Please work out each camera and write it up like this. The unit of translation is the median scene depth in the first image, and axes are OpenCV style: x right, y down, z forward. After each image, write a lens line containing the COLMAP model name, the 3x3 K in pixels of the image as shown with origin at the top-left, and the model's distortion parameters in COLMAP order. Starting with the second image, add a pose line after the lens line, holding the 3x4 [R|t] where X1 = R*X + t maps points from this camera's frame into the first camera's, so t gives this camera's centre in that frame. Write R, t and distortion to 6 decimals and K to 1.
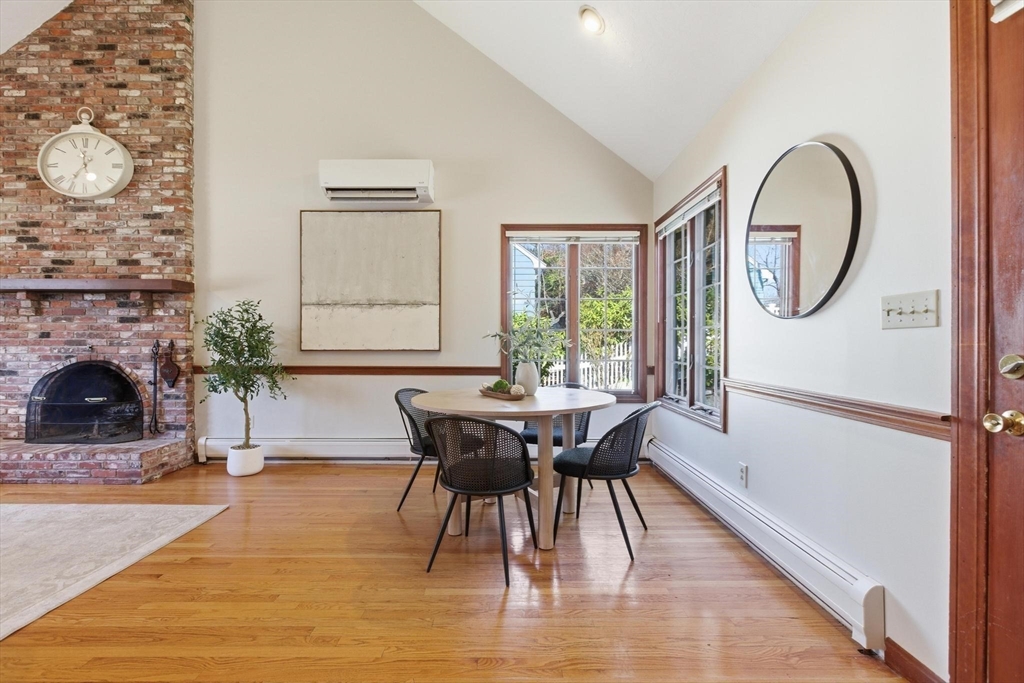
lens RADIAL K [[462.3, 0, 509.0], [0, 462.3, 344.3], [0, 0, 1]] dist [-0.007501, 0.003902]
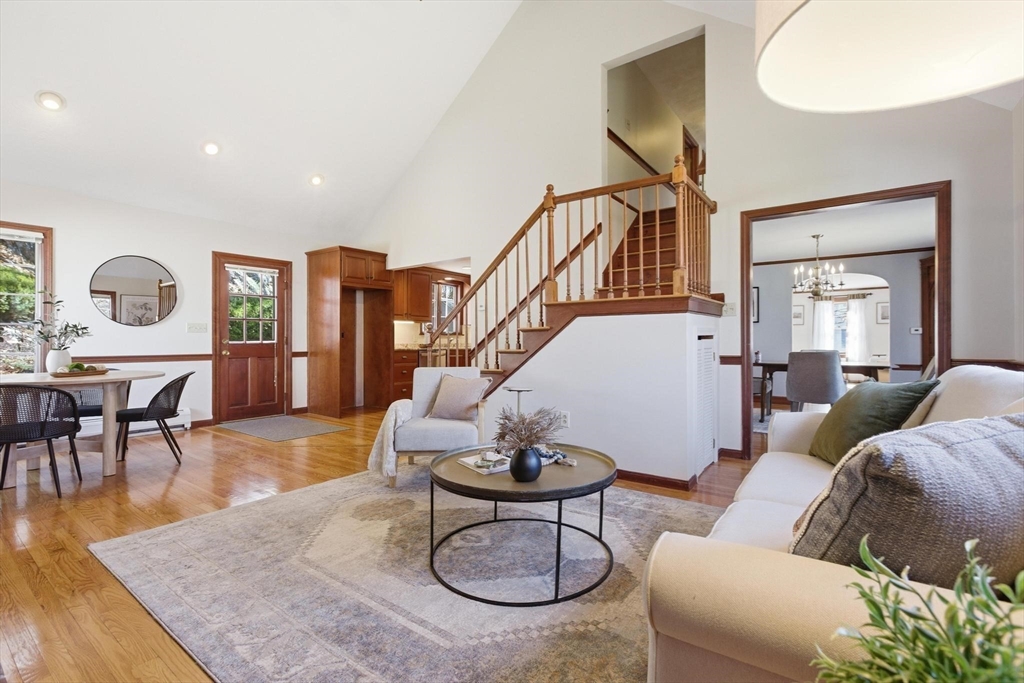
lens RADIAL K [[462.3, 0, 508.9], [0, 462.3, 339.1], [0, 0, 1]] dist [-0.007501, 0.003902]
pose [[-0.800707, 0.002131, 0.599053, -1.241431], [0.005241, 0.999980, 0.003448, 0.007426], [-0.599034, 0.005900, -0.800702, 0.917235]]
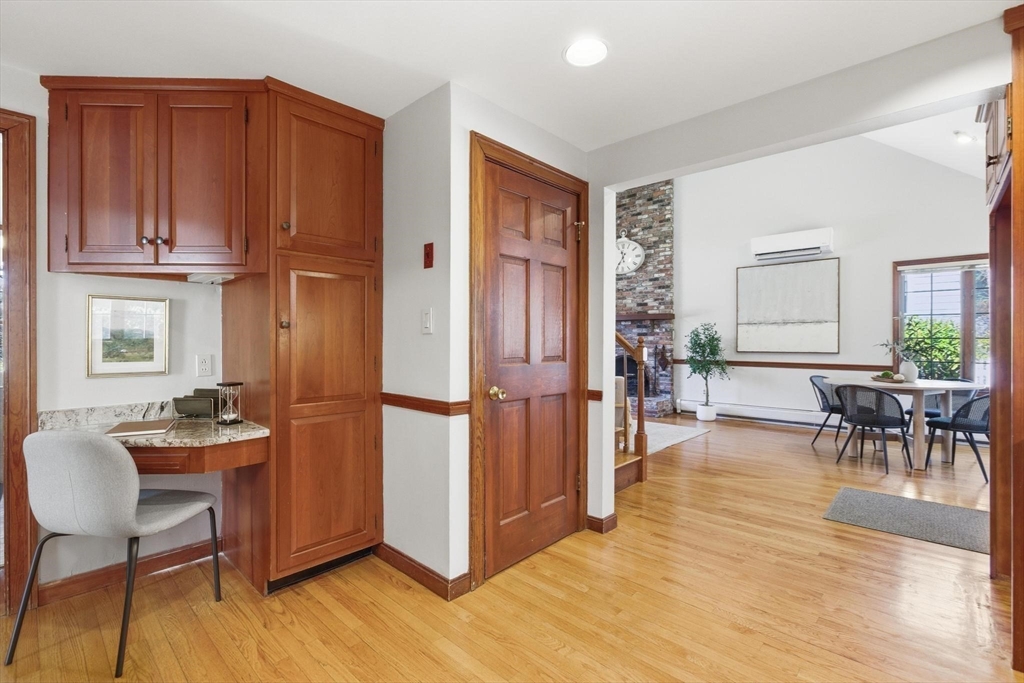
lens RADIAL K [[462.3, 0, 507.4], [0, 462.3, 340.8], [0, 0, 1]] dist [-0.007501, 0.003902]
pose [[0.731883, -0.001304, -0.681429, 0.078733], [-0.003995, 0.999973, -0.006204, -0.012376], [0.681419, 0.007263, 0.731858, -0.797673]]
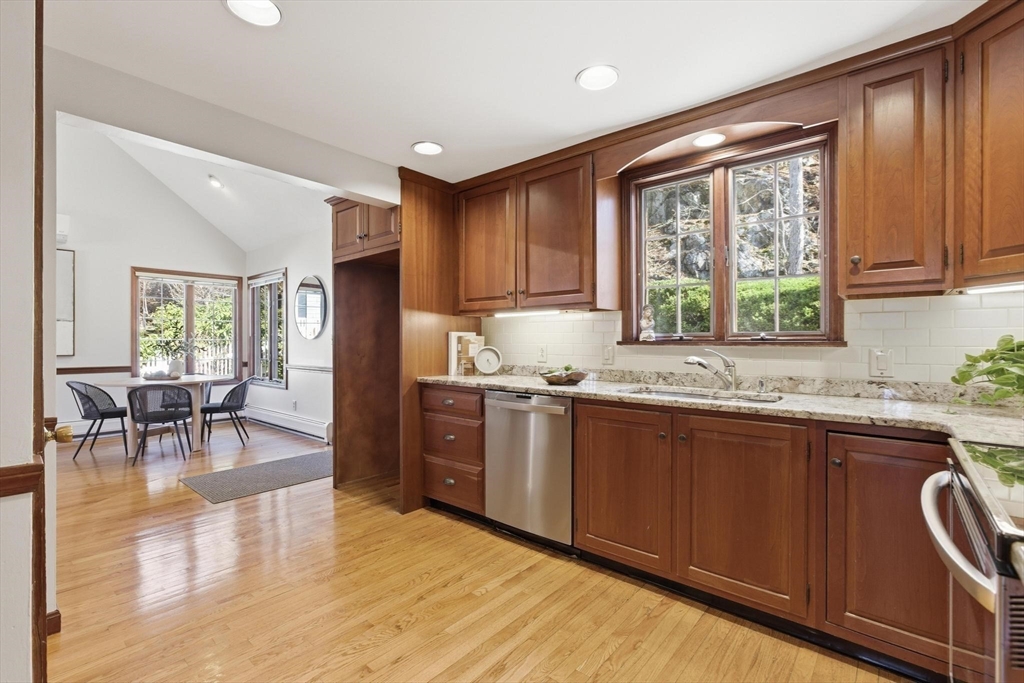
lens RADIAL K [[462.3, 0, 508.0], [0, 462.3, 343.4], [0, 0, 1]] dist [-0.007501, 0.003902]
pose [[0.657806, -0.003983, 0.753177, -0.333037], [0.006114, 0.999981, -0.000051, -0.014174], [-0.753163, 0.004639, 0.657818, -0.838481]]
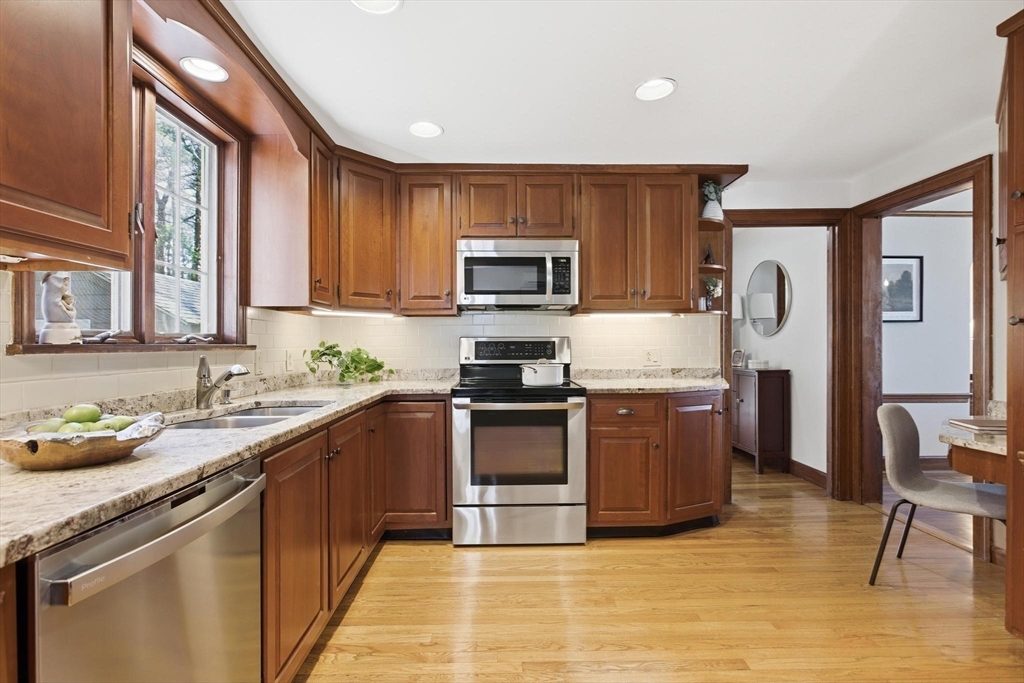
lens RADIAL K [[462.3, 0, 512.9], [0, 462.3, 346.8], [0, 0, 1]] dist [-0.007501, 0.003902]
pose [[-0.999819, 0.006910, -0.017718, -0.000701], [0.006654, 0.999874, 0.014434, -0.017429], [0.017816, 0.014314, -0.999739, -0.207117]]
